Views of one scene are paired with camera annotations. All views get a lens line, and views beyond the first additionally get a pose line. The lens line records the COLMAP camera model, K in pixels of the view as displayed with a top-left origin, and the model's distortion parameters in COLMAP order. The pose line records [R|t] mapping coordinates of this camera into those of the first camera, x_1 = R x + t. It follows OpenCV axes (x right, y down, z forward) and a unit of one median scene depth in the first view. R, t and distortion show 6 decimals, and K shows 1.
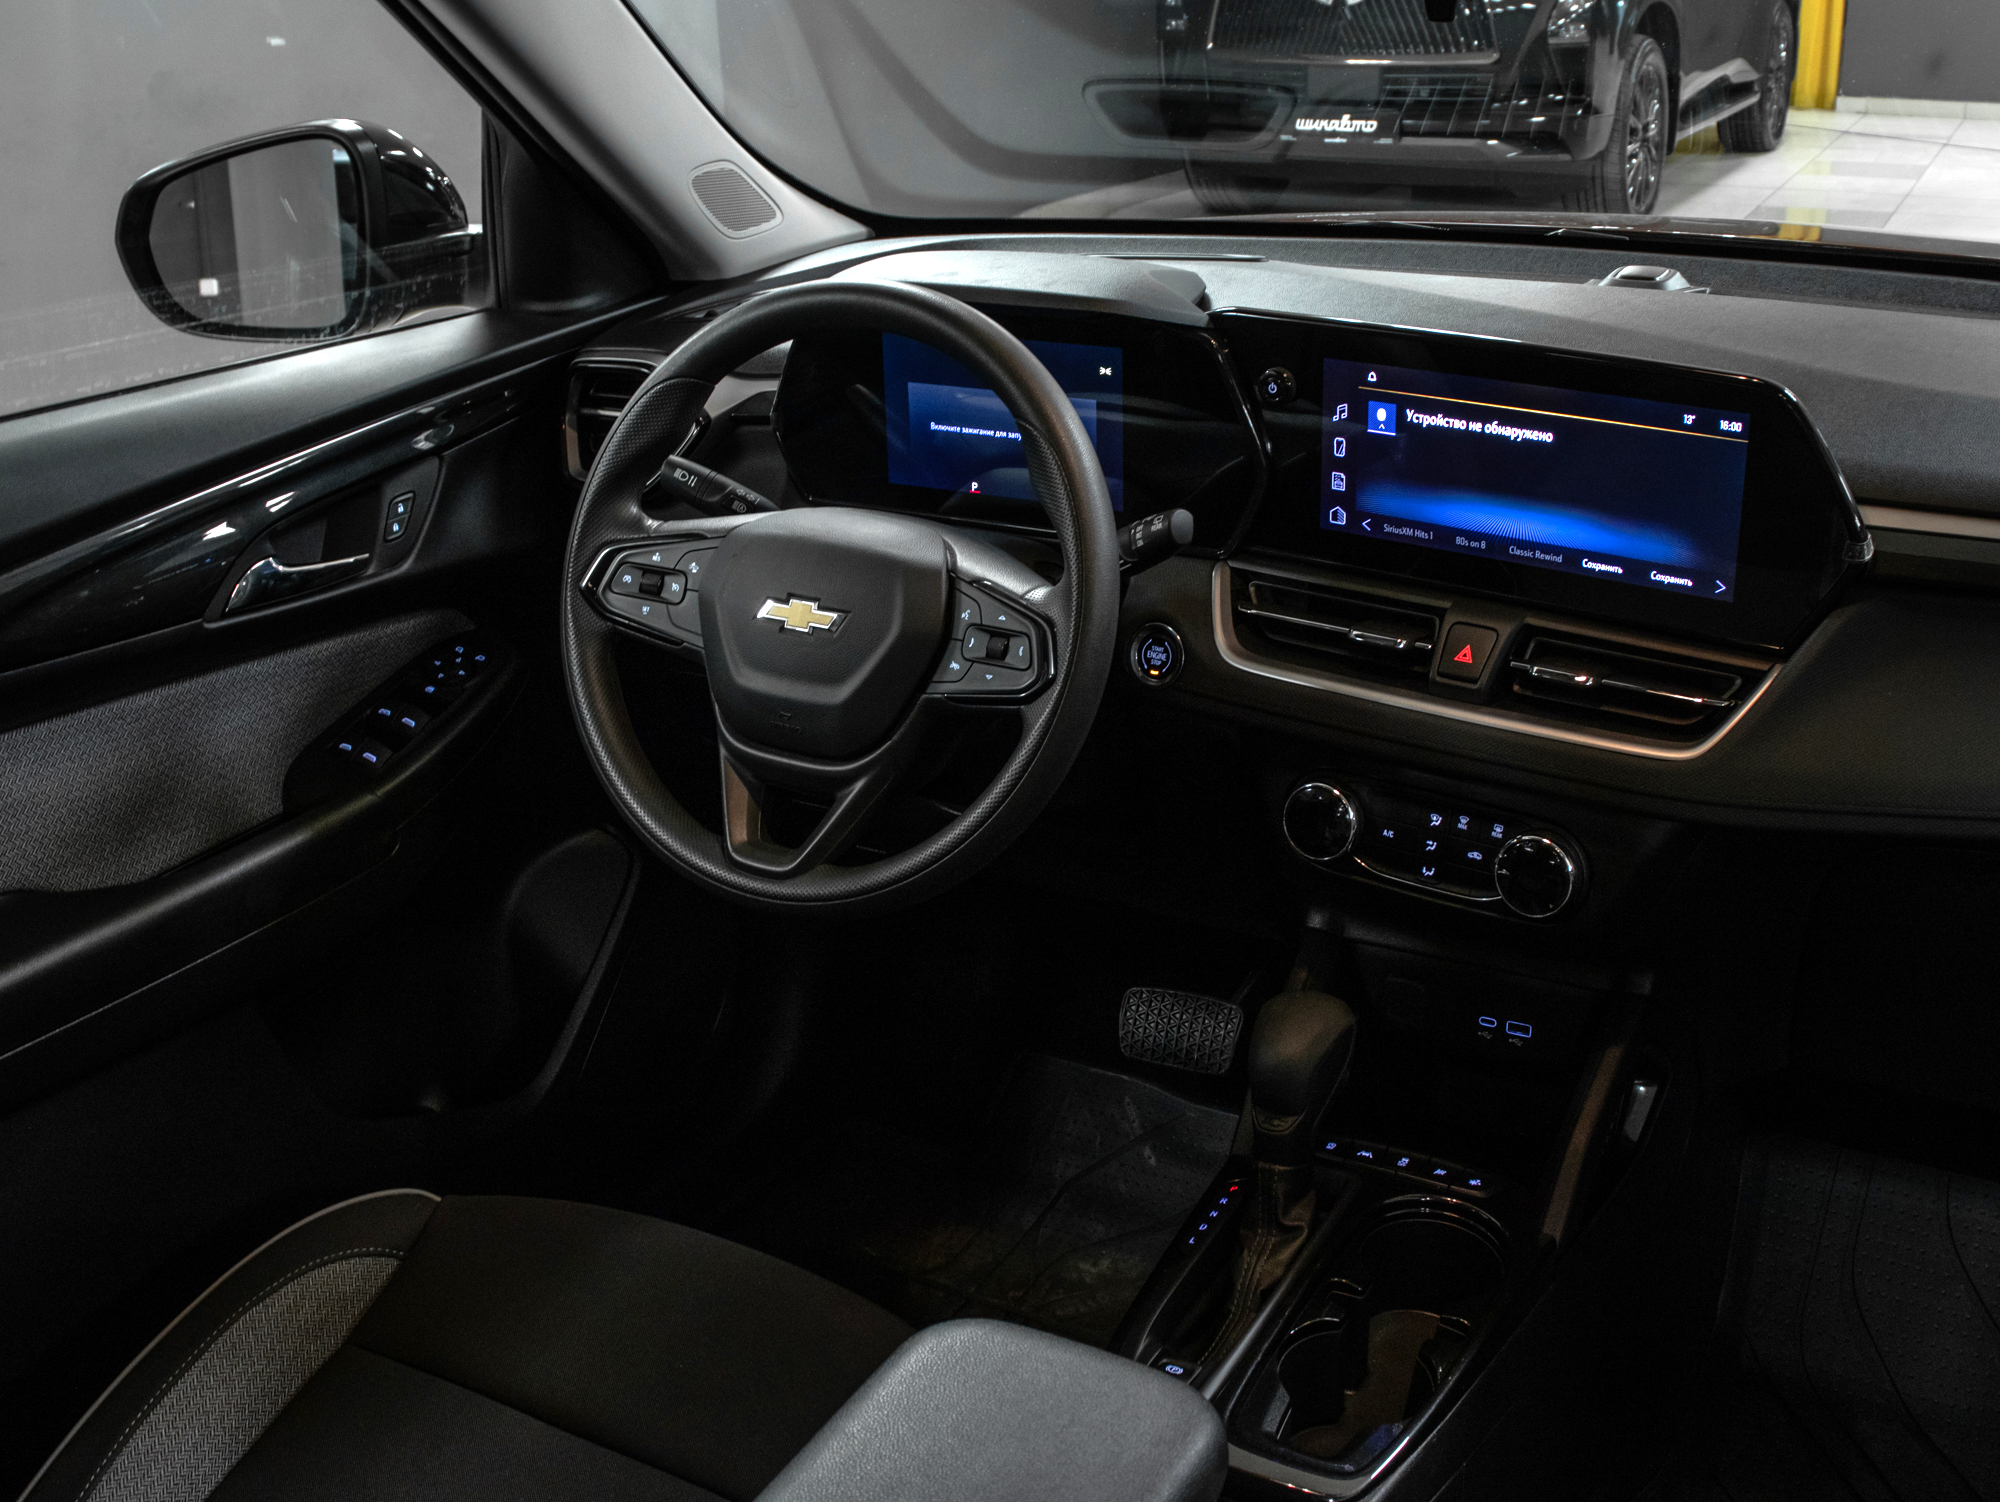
lens RADIAL K [[2038.9, 0, 1000.8], [0, 2038.9, 673.2], [0, 0, 1]] dist [-0.175432, 0.154695]
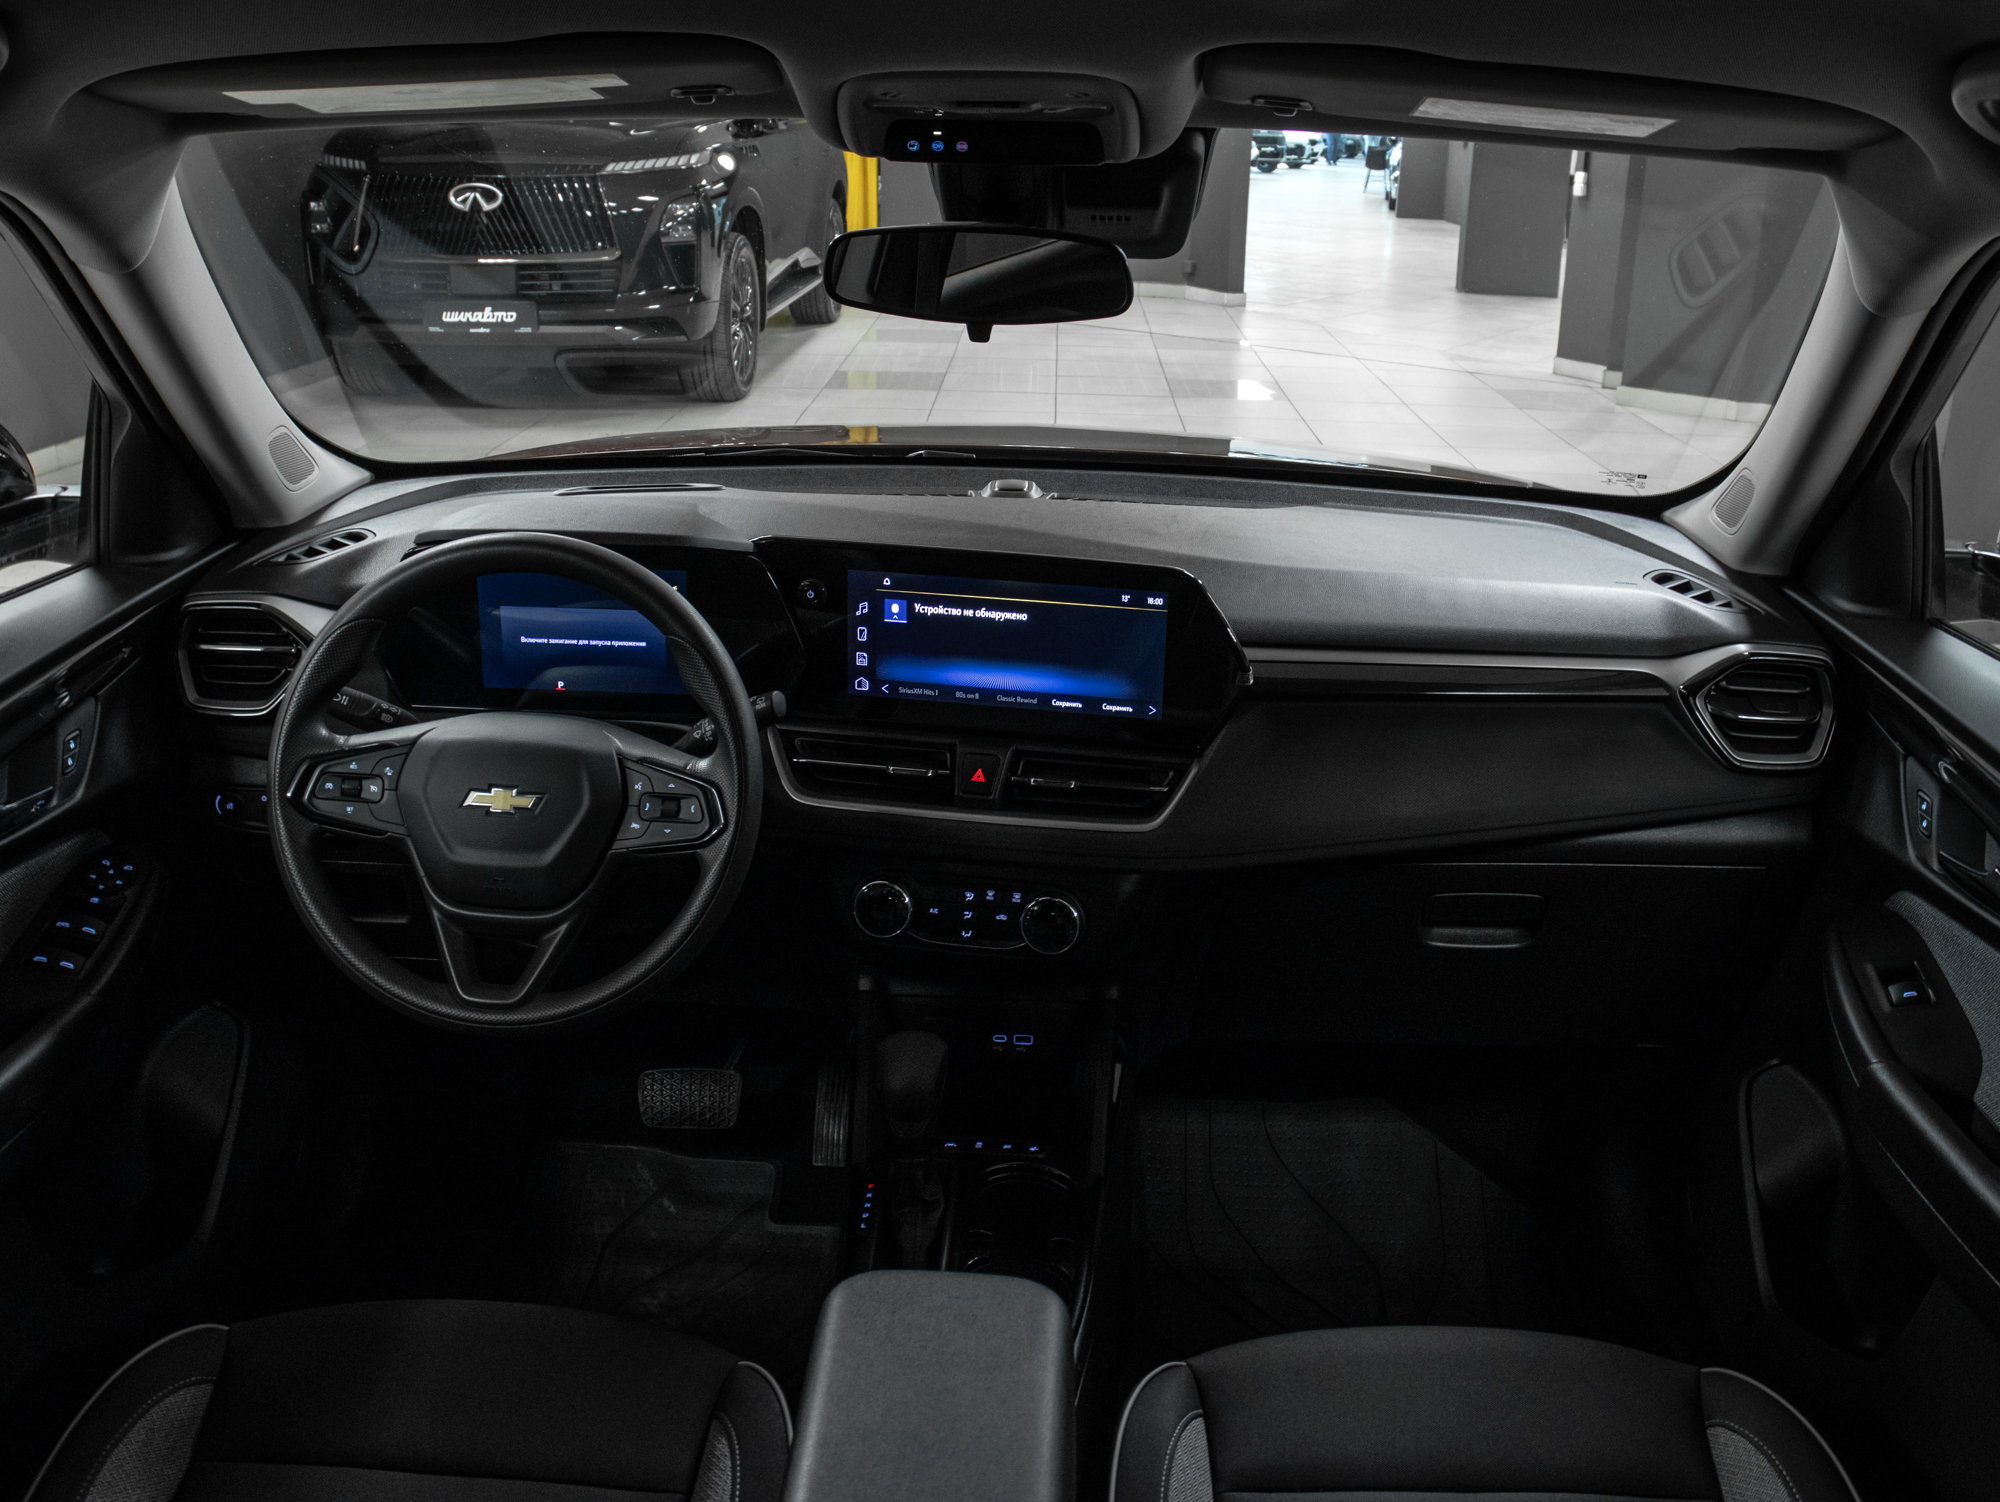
lens RADIAL K [[1806.9, 0, 1002.3], [0, 1806.9, 700.1], [0, 0, 1]] dist [-0.175174, 0.118994]
pose [[0.900319, -0.089846, 0.425857, -0.268753], [0.111508, 0.993419, -0.026155, -0.025177], [-0.420705, 0.071034, 0.904412, -0.133934]]
